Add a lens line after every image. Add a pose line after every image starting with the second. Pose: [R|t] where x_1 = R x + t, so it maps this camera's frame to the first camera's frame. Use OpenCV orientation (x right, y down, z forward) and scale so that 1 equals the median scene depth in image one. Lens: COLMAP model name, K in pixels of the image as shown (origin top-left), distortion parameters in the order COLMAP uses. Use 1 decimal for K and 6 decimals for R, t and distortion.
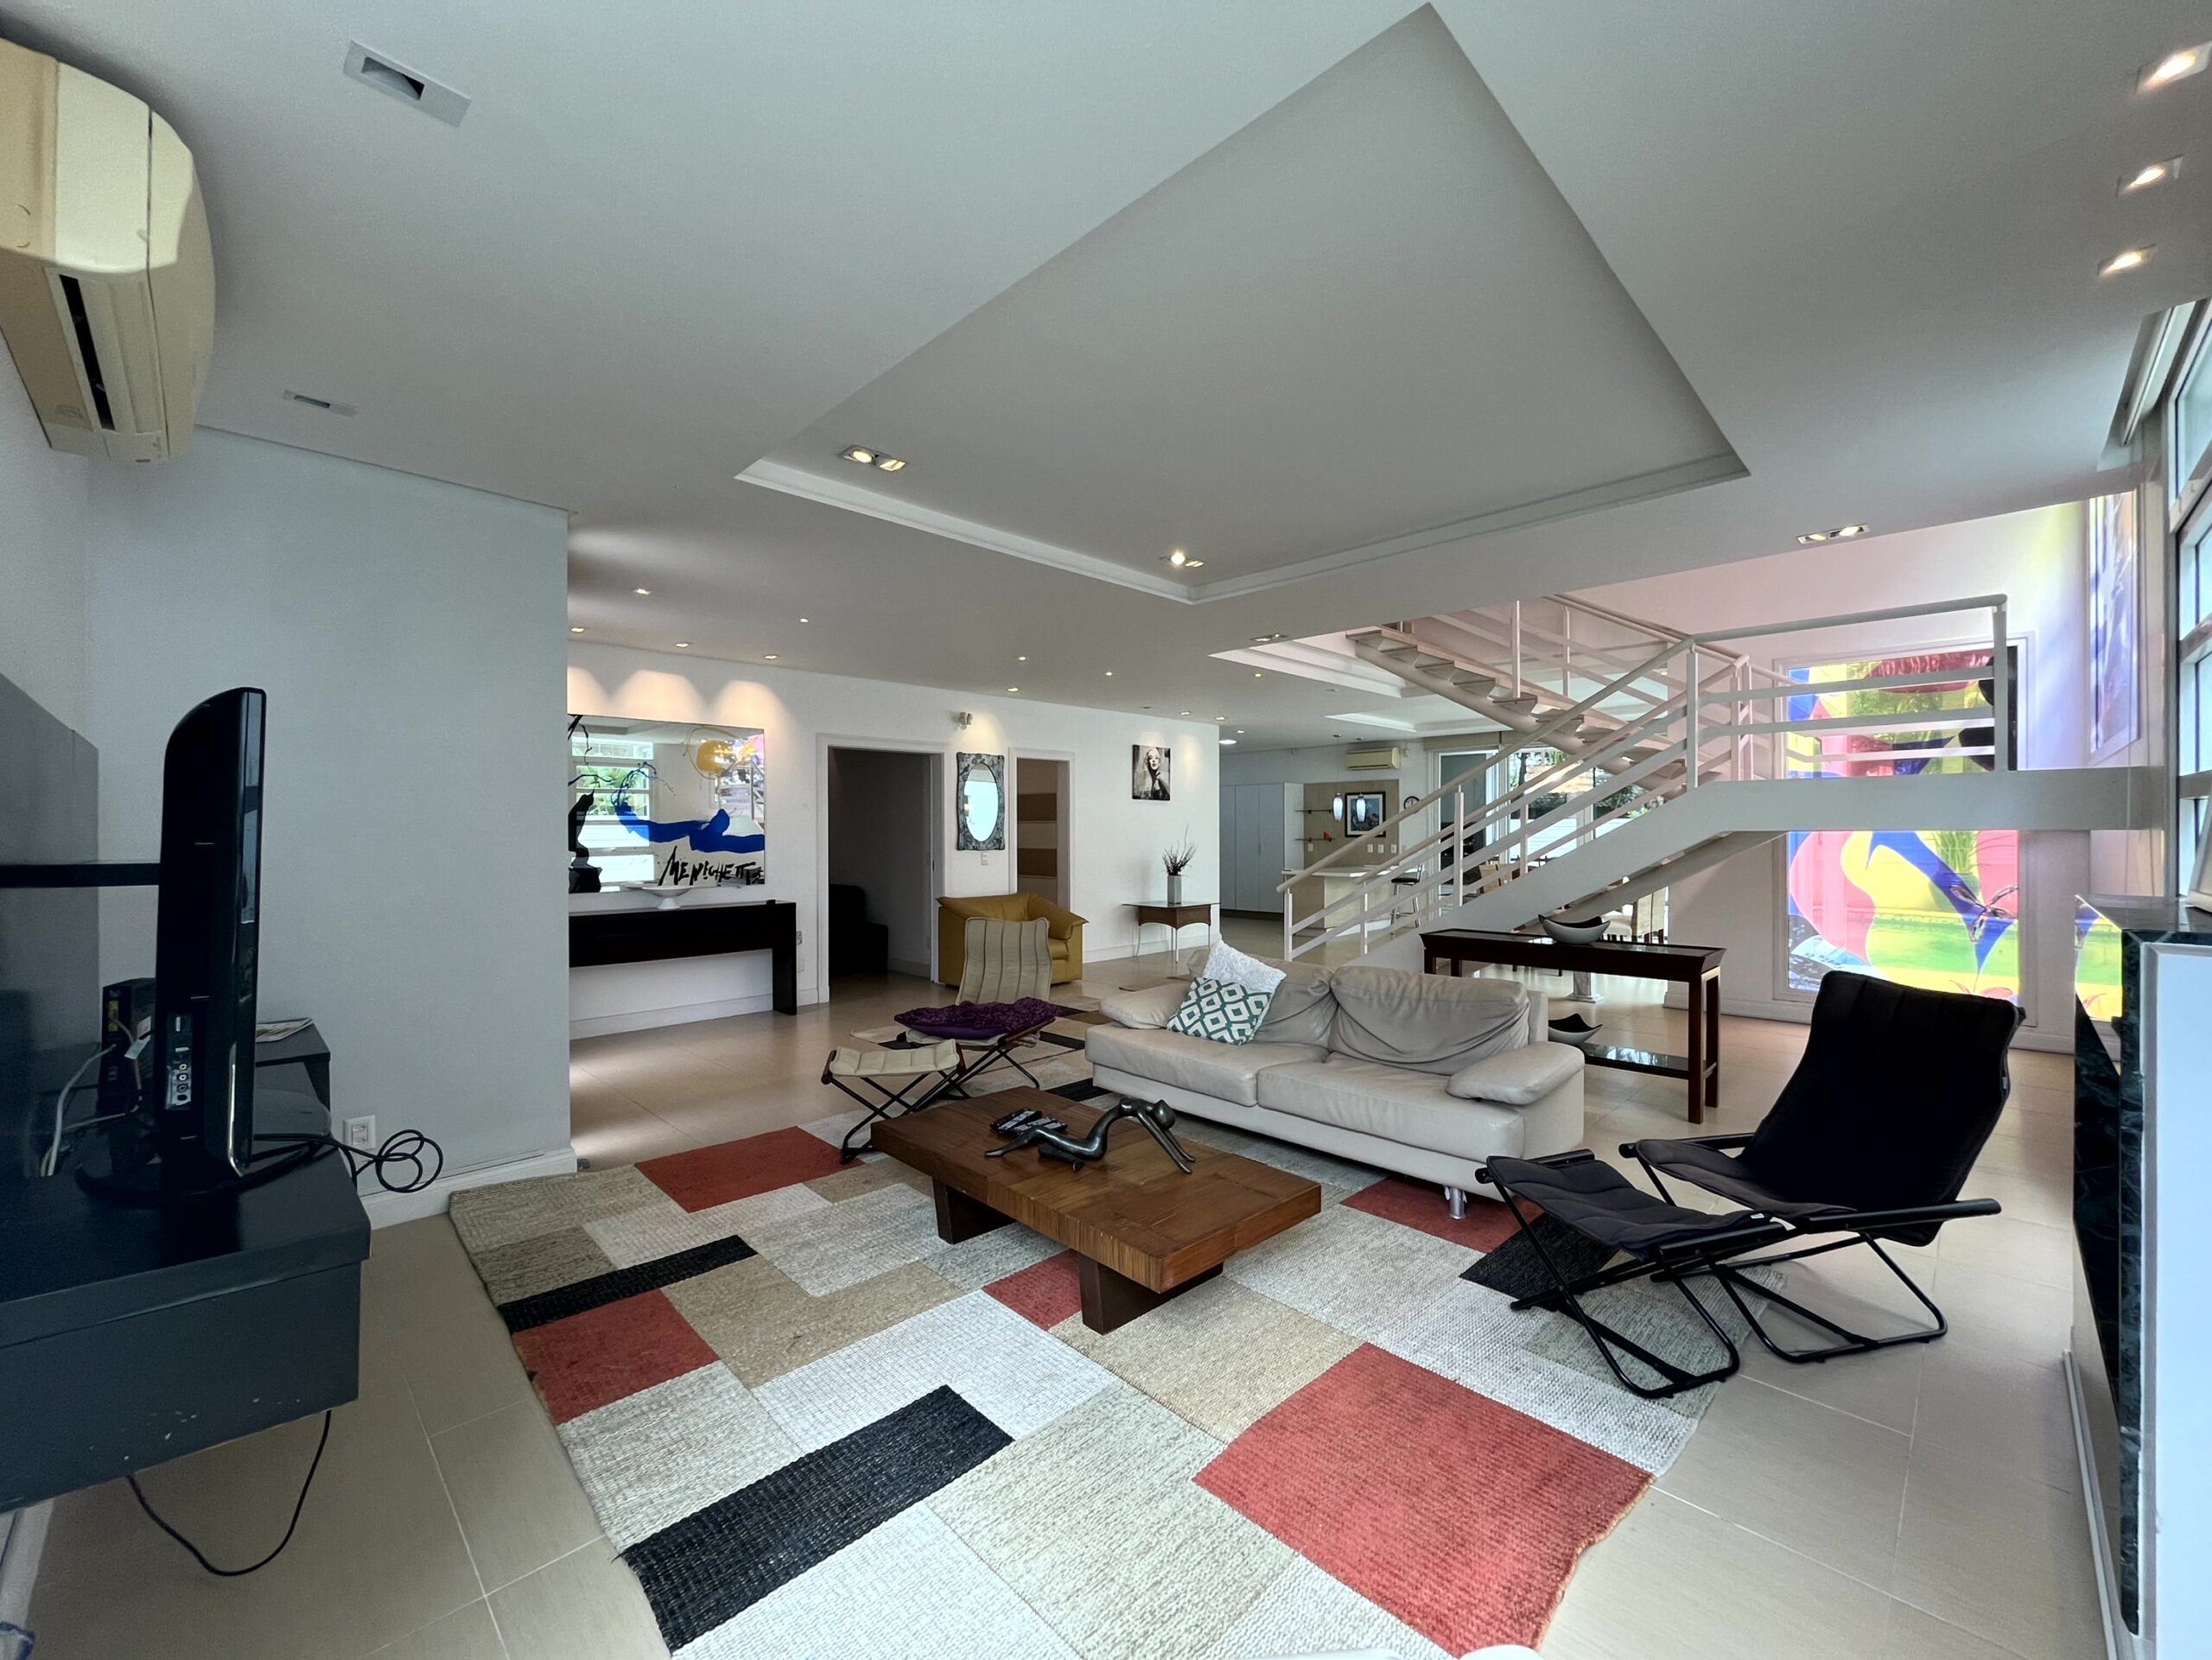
lens RADIAL K [[893.6, 0, 1102.0], [0, 893.6, 831.6], [0, 0, 1]] dist [-0.000263, -0.000167]
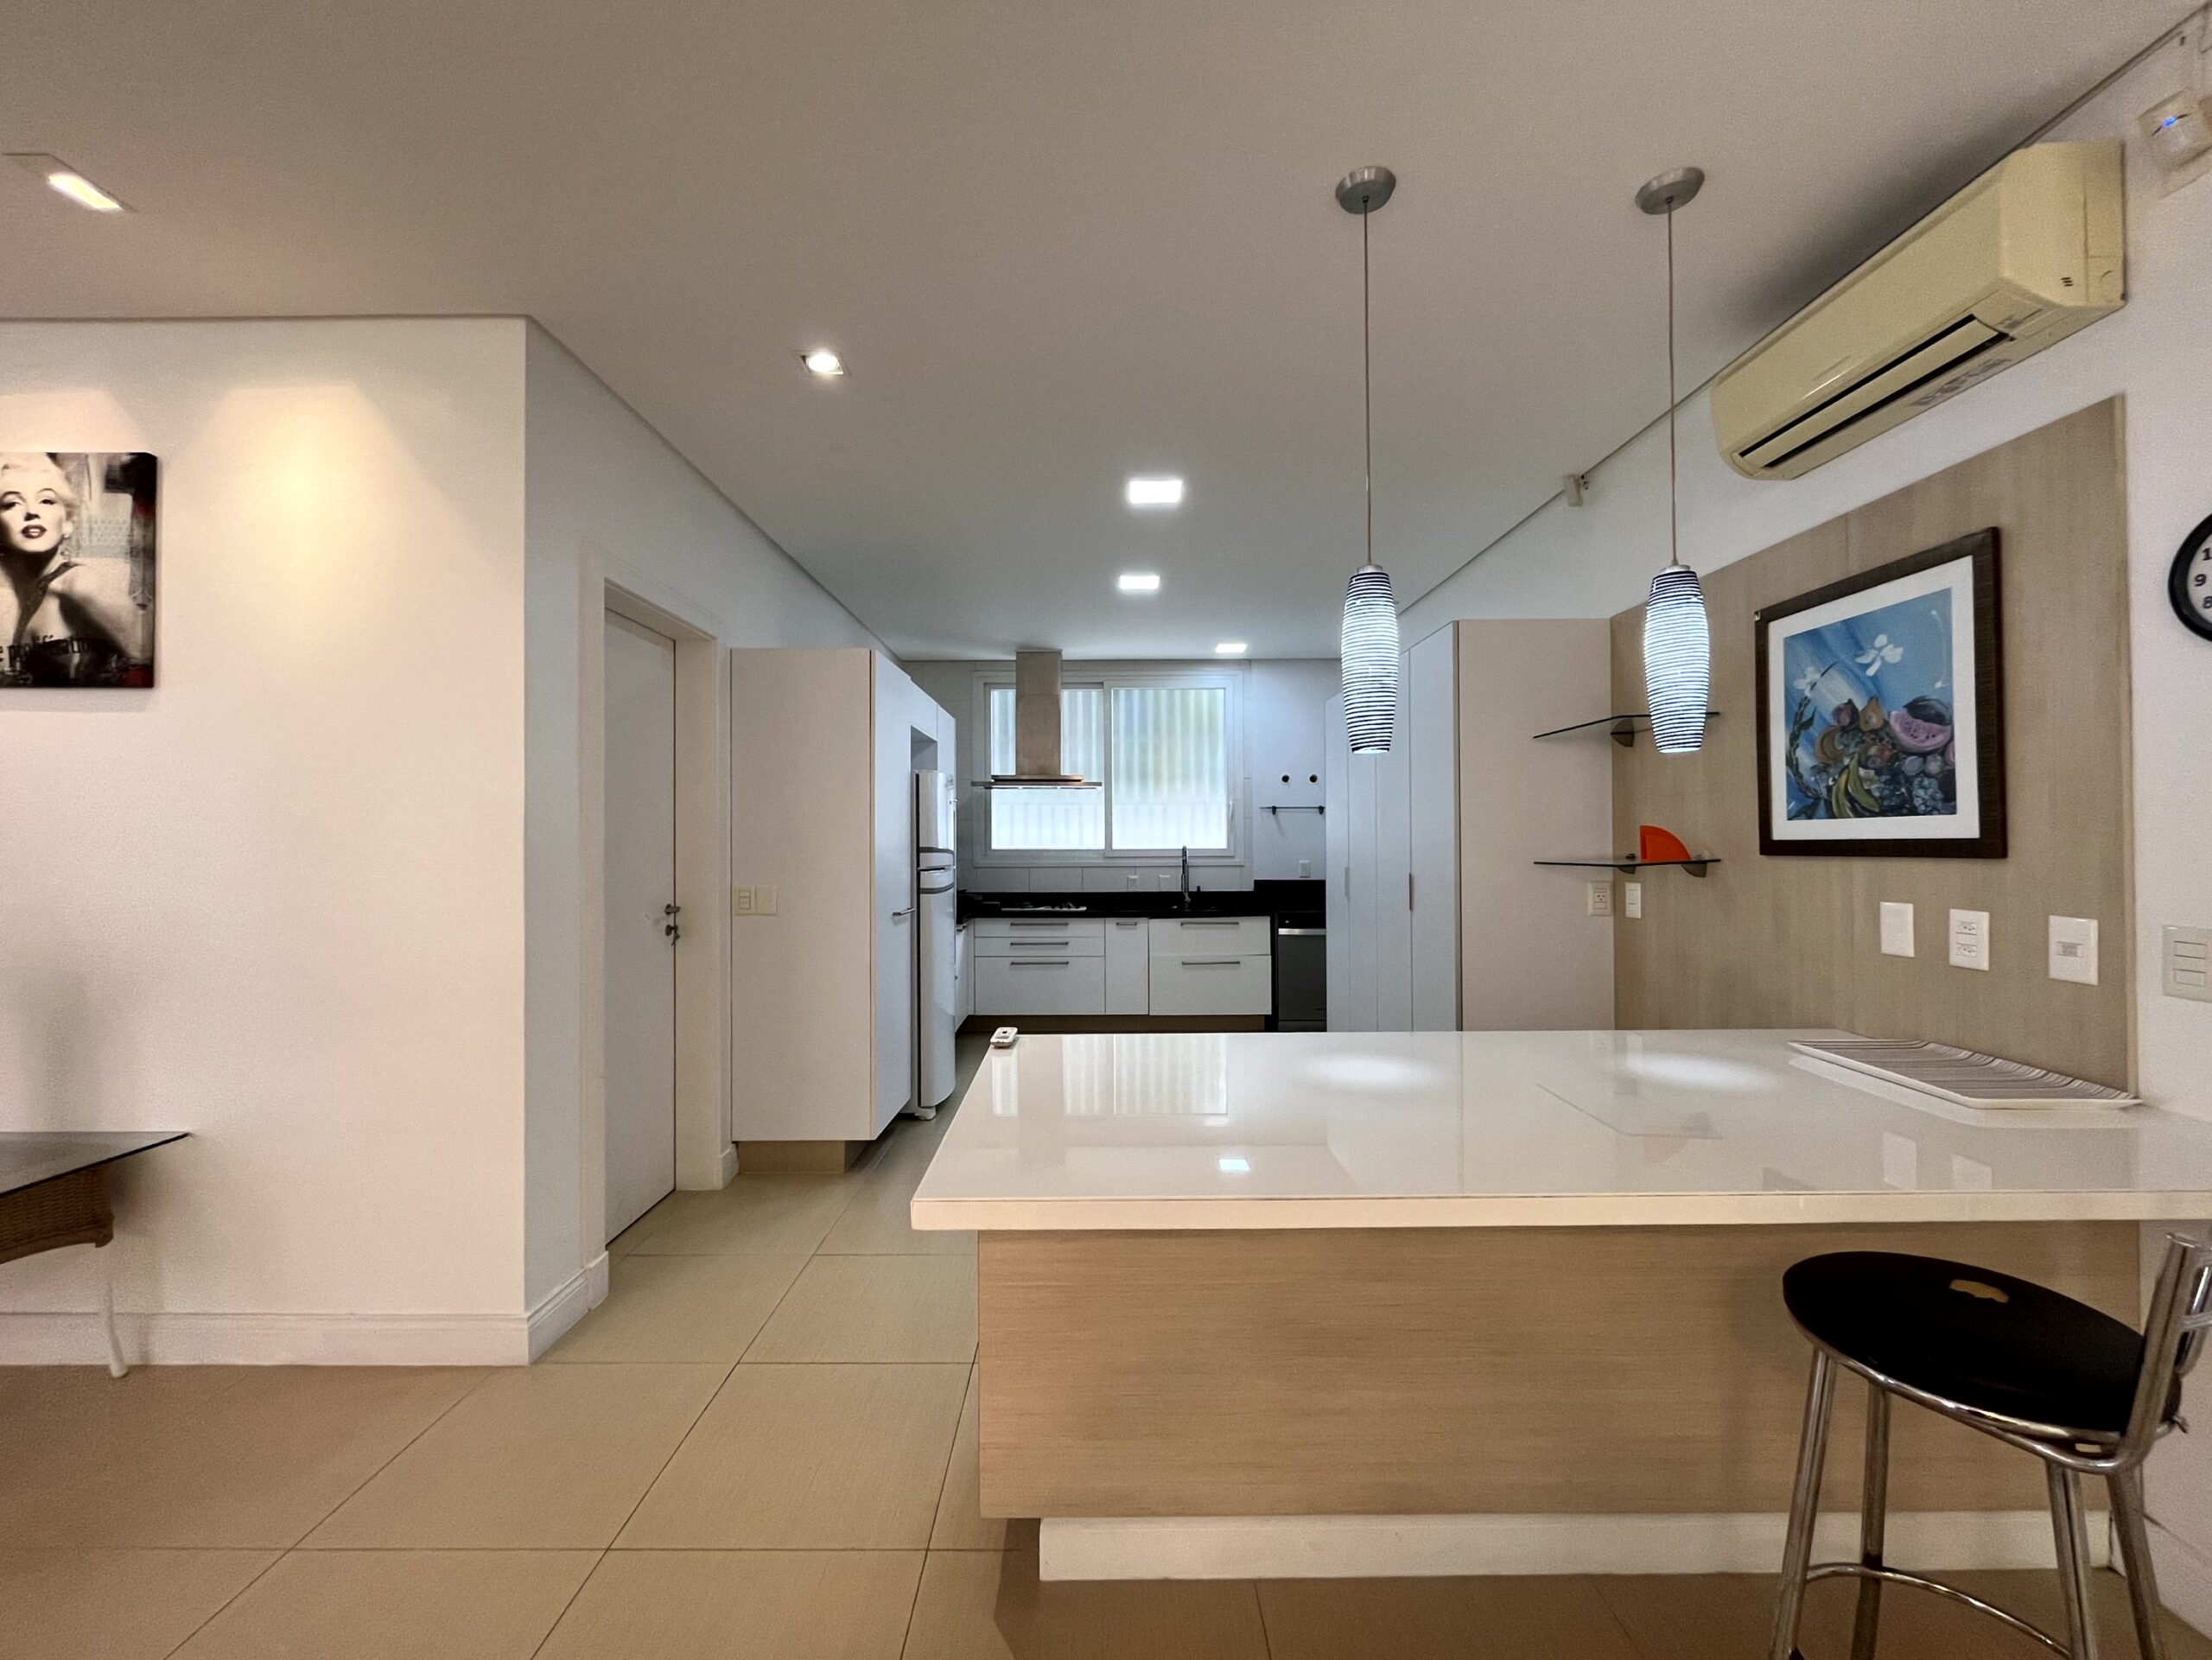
lens RADIAL K [[894.4, 0, 1099.2], [0, 894.4, 834.4], [0, 0, 1]] dist [-0.002557, 0.000270]
pose [[0.703216, -0.006418, -0.710947, 0.409926], [0.001479, 0.999970, -0.007565, 0.004308], [0.710974, 0.004268, 0.703205, 1.038050]]
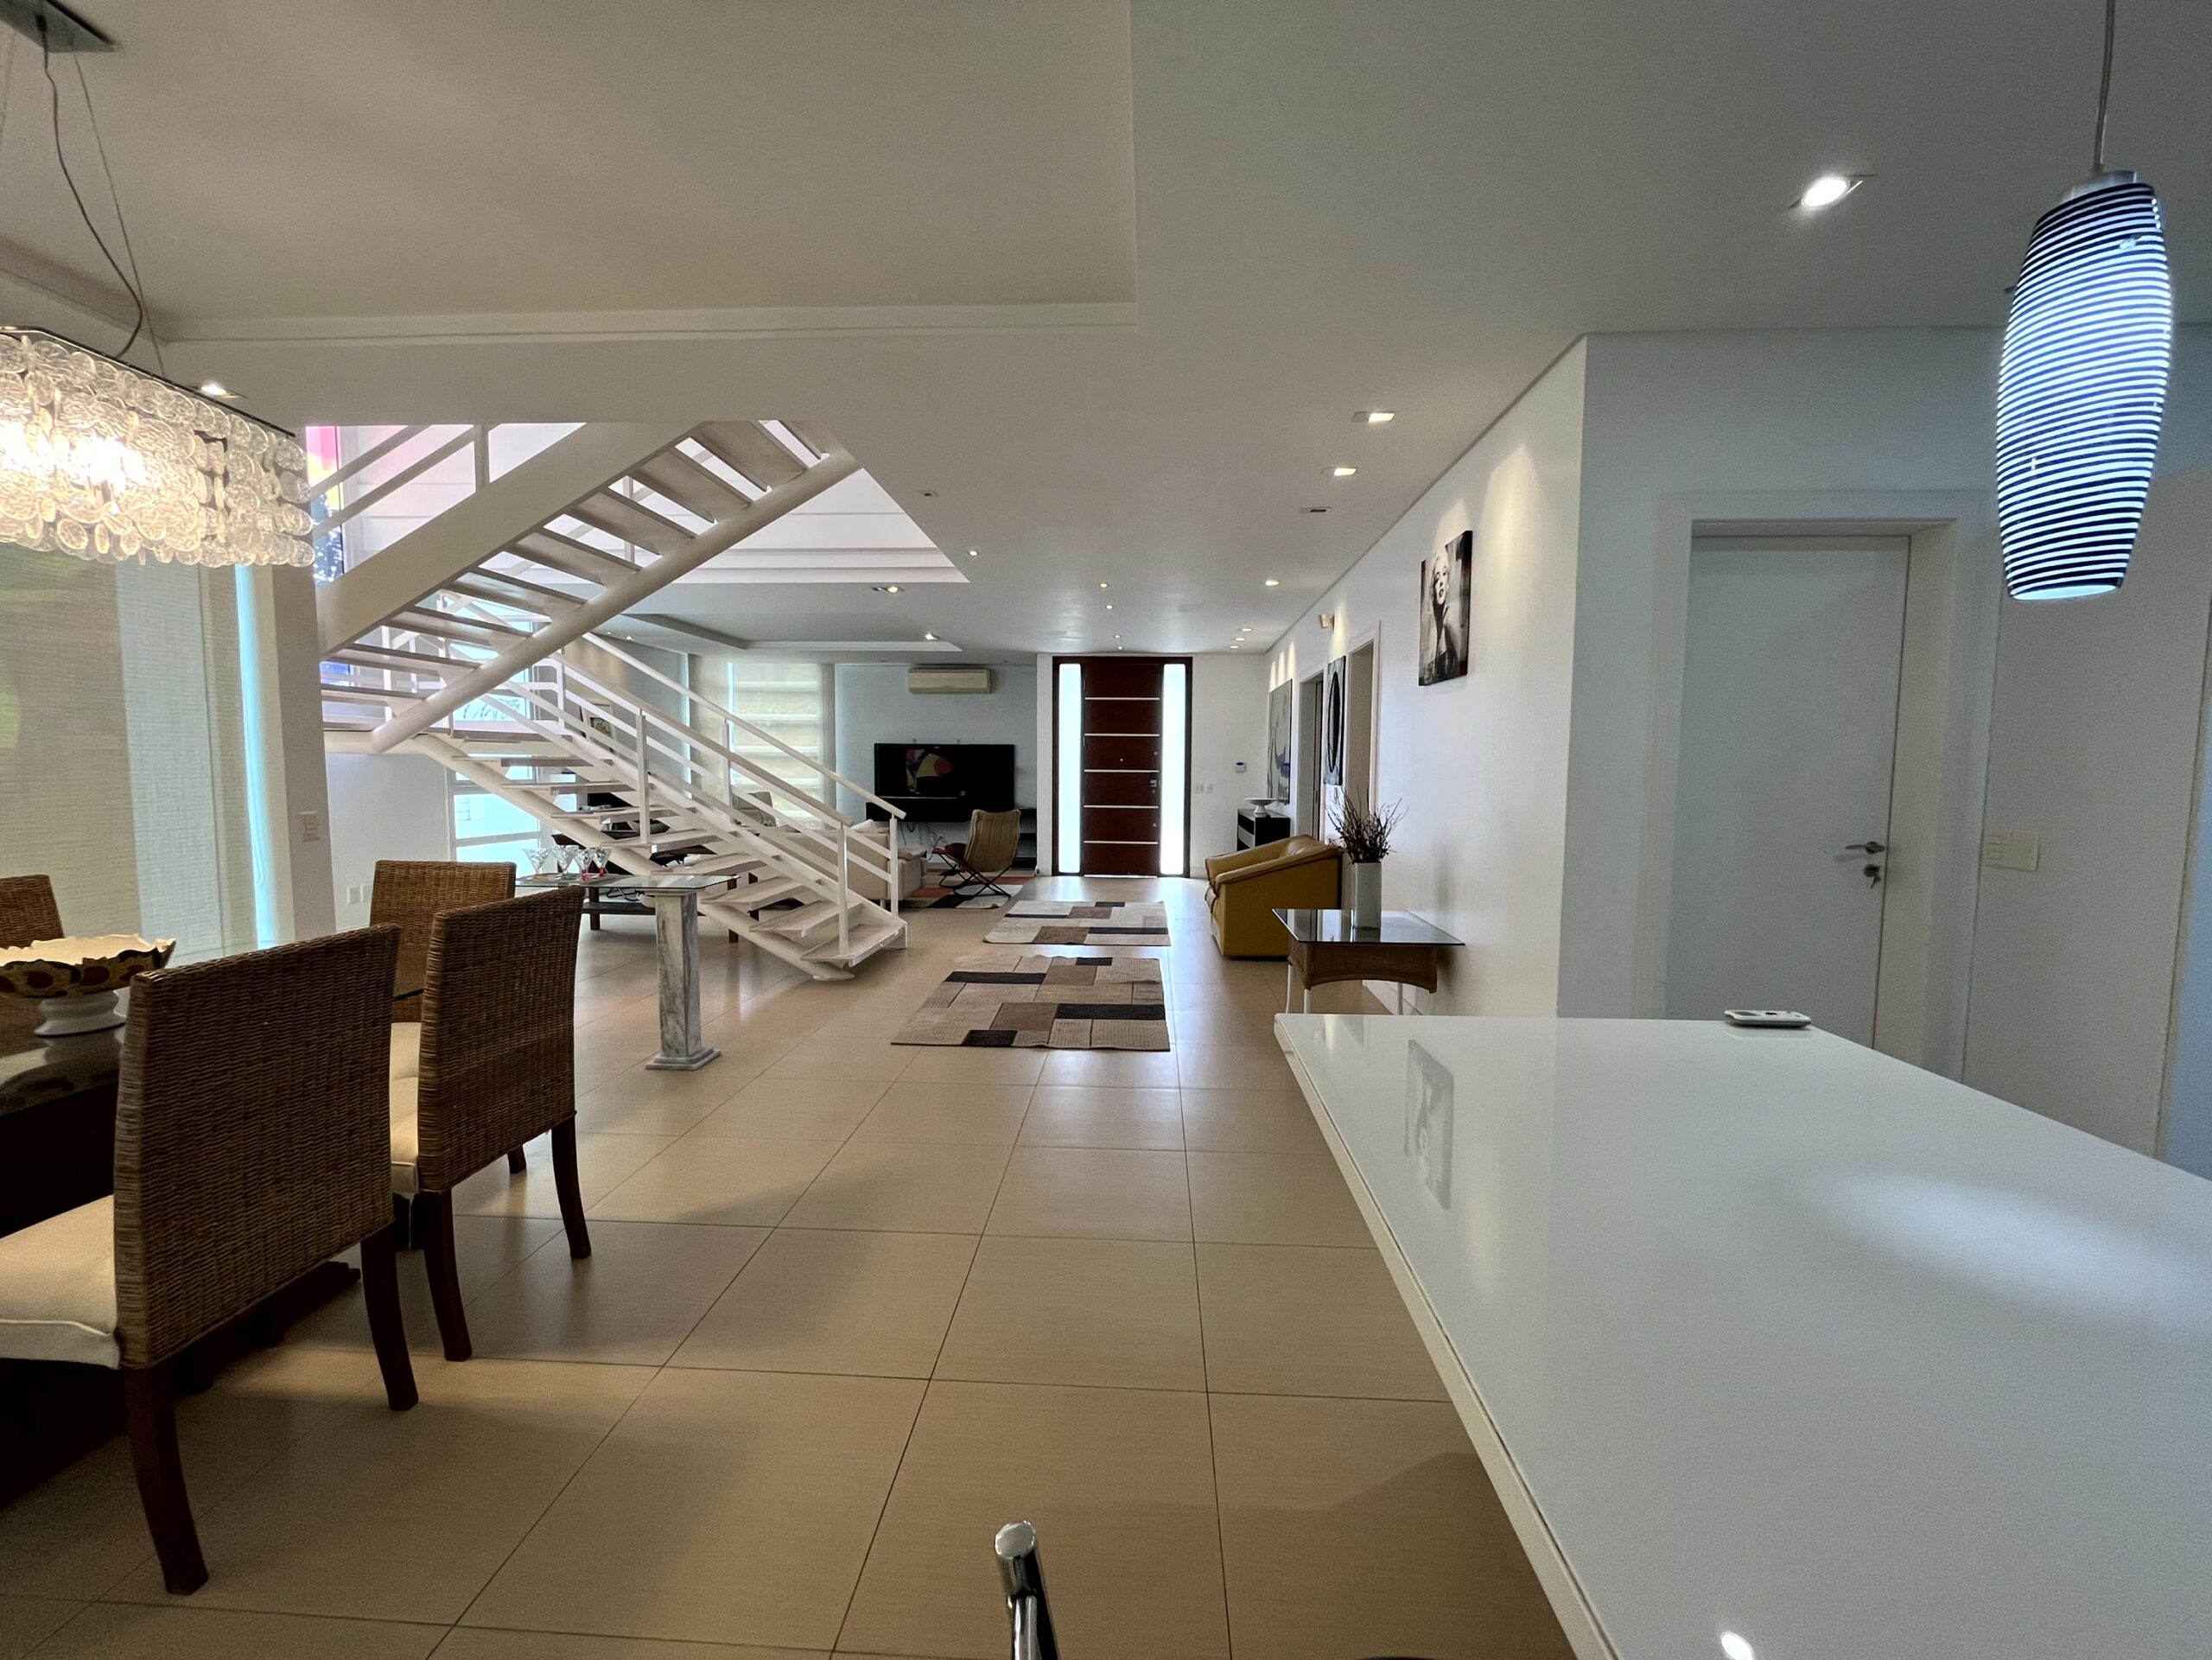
lens RADIAL K [[893.8, 0, 1104.0], [0, 893.8, 834.7], [0, 0, 1]] dist [-0.005823, -0.000066]
pose [[-0.745530, 0.048833, -0.664681, 0.446913], [-0.005915, 0.996788, 0.079866, 0.003207], [0.666446, 0.063474, -0.742846, 1.210088]]
